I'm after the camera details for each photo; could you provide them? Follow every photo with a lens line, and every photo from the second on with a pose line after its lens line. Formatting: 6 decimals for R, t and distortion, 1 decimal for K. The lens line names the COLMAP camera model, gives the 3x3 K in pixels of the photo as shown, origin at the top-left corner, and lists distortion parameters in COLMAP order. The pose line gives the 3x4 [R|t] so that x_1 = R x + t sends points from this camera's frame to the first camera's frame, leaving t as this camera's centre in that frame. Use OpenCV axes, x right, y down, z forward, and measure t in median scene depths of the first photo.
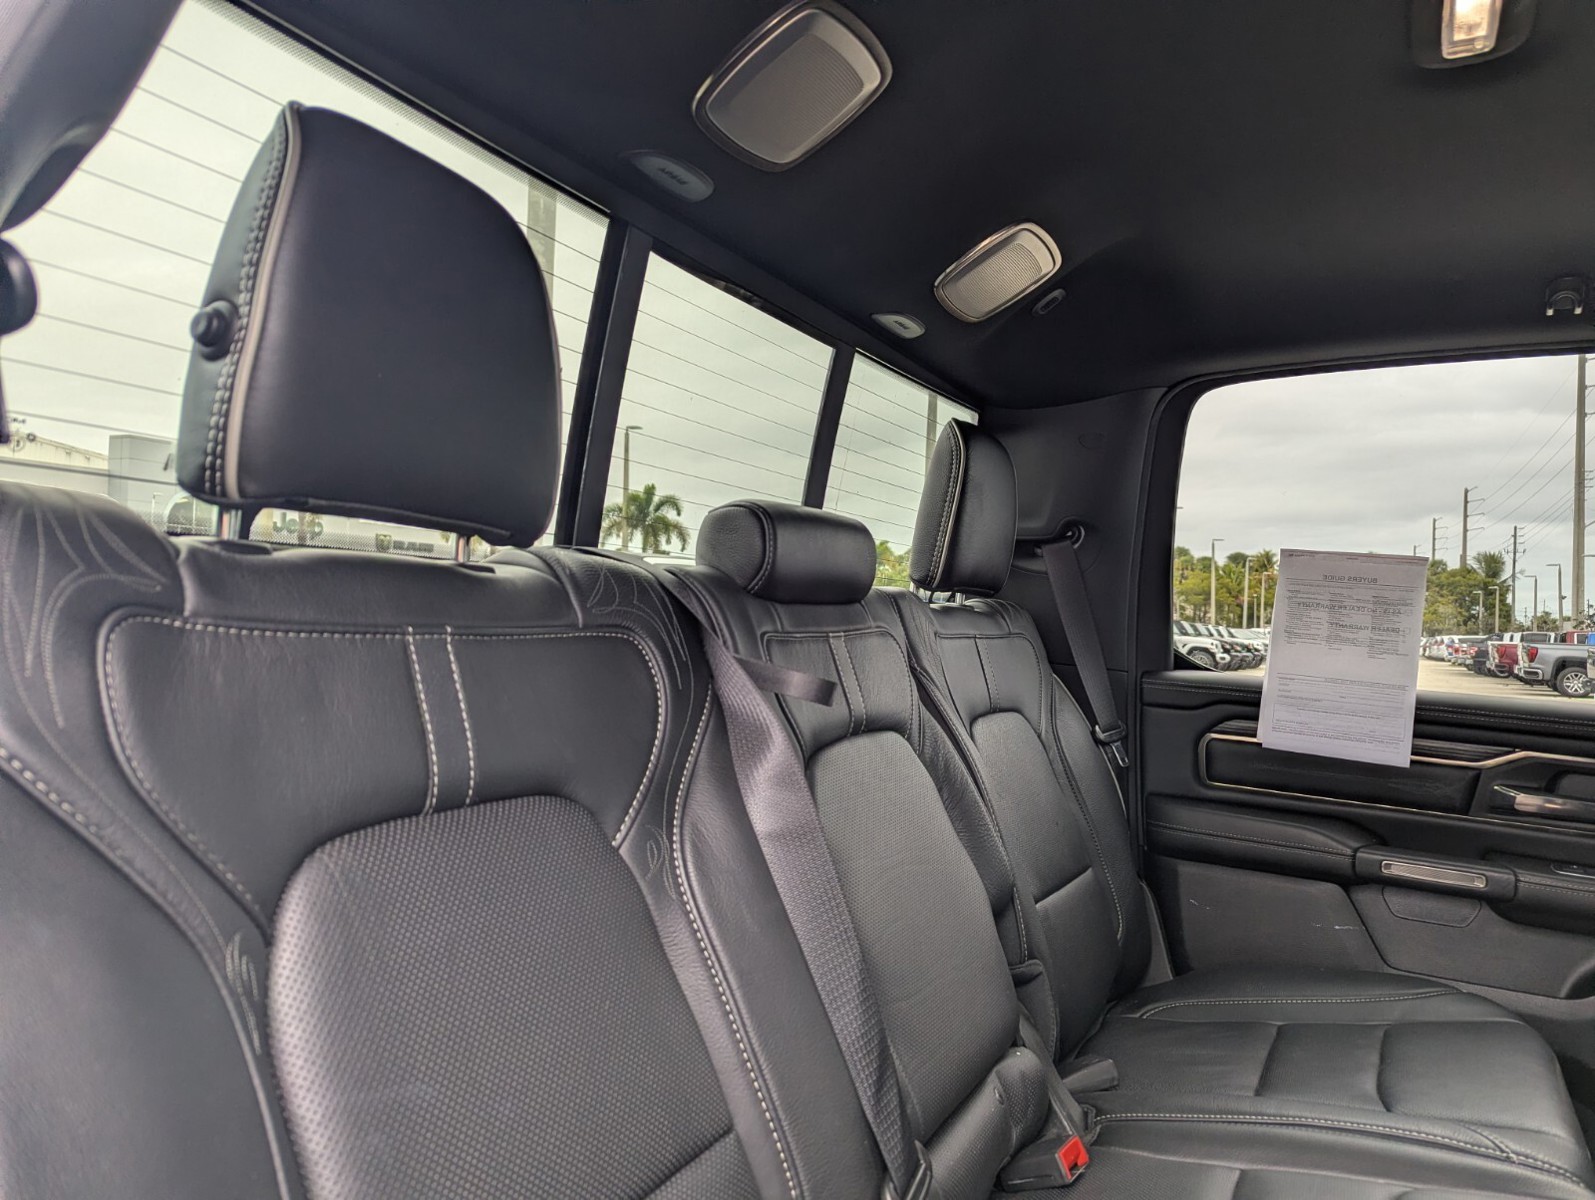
lens RADIAL K [[1112.0, 0, 806.8], [0, 1112.0, 597.9], [0, 0, 1]] dist [0.053524, -0.045548]
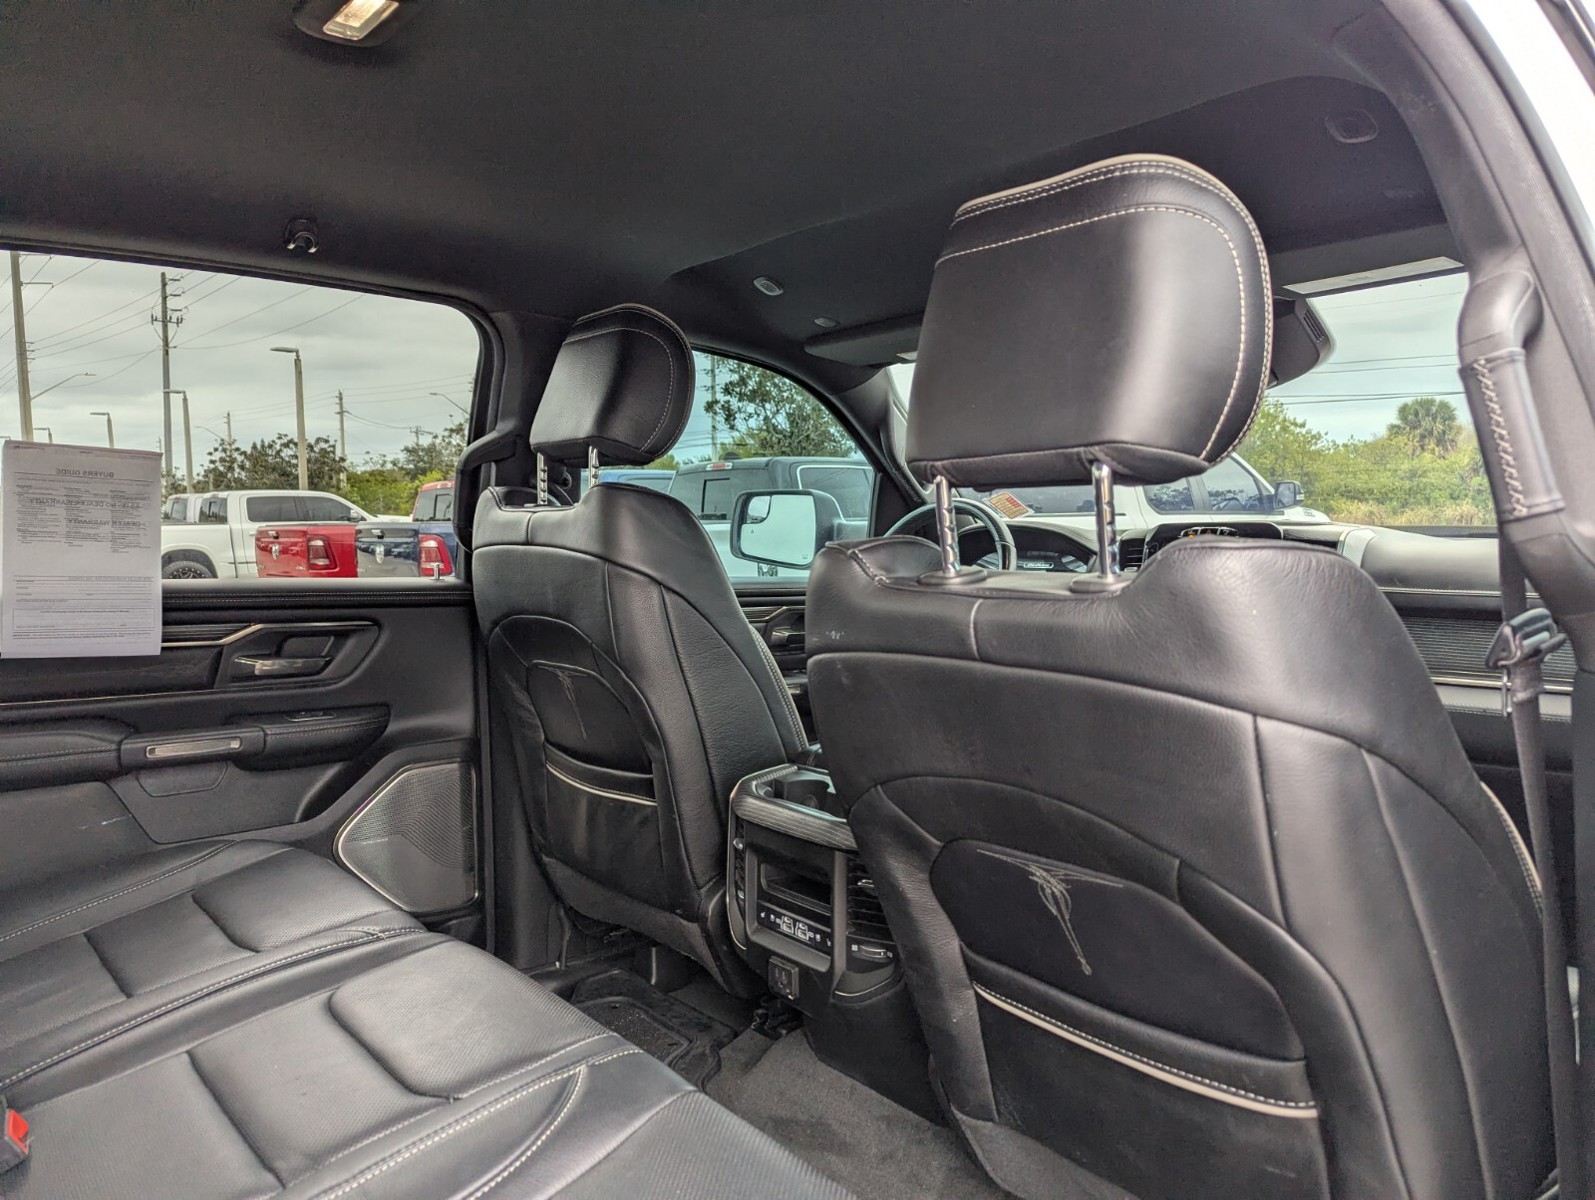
lens RADIAL K [[1112.0, 0, 806.8], [0, 1112.0, 597.9], [0, 0, 1]] dist [0.053524, -0.045548]
pose [[0.363029, -0.108855, 0.925397, -0.208691], [0.005053, 0.993368, 0.114868, -0.018855], [-0.931764, -0.037025, 0.361172, 0.061669]]
